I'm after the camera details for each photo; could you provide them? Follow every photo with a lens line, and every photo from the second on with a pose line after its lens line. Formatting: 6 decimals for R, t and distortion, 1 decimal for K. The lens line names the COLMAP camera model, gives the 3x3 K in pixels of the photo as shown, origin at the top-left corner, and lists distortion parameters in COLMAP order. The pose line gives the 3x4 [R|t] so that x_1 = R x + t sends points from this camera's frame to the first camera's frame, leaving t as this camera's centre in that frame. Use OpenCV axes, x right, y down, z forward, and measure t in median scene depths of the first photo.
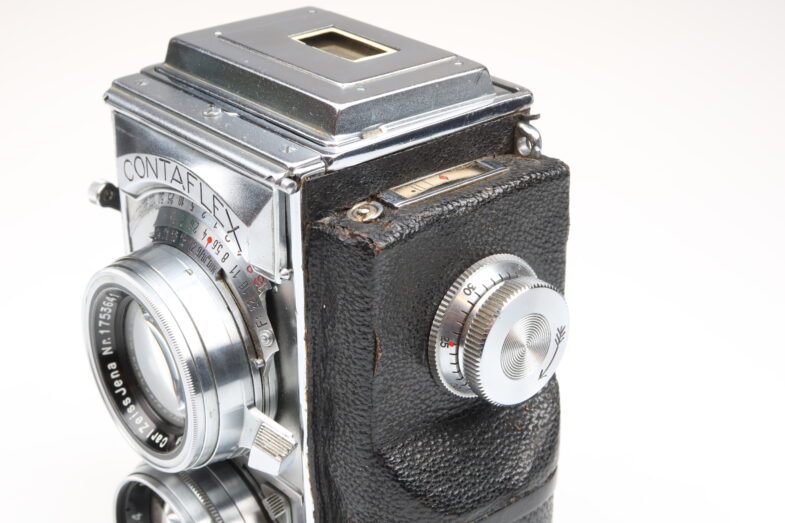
lens RADIAL K [[1416.6, 0, 392.5], [0, 1416.6, 261.5], [0, 0, 1]] dist [-0.008493, -0.100204]
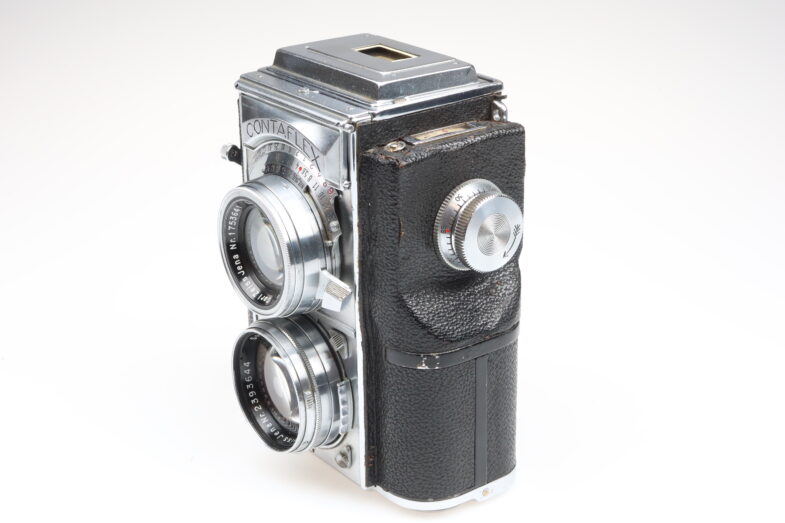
lens RADIAL K [[1416.6, 0, 392.5], [0, 1416.6, 261.5], [0, 0, 1]] dist [-0.008493, -0.100204]
pose [[0.998762, 0.012093, -0.048247, 0.055822], [-0.015067, 0.997977, -0.061762, 0.189059], [0.047402, 0.062412, 0.996924, -0.605444]]
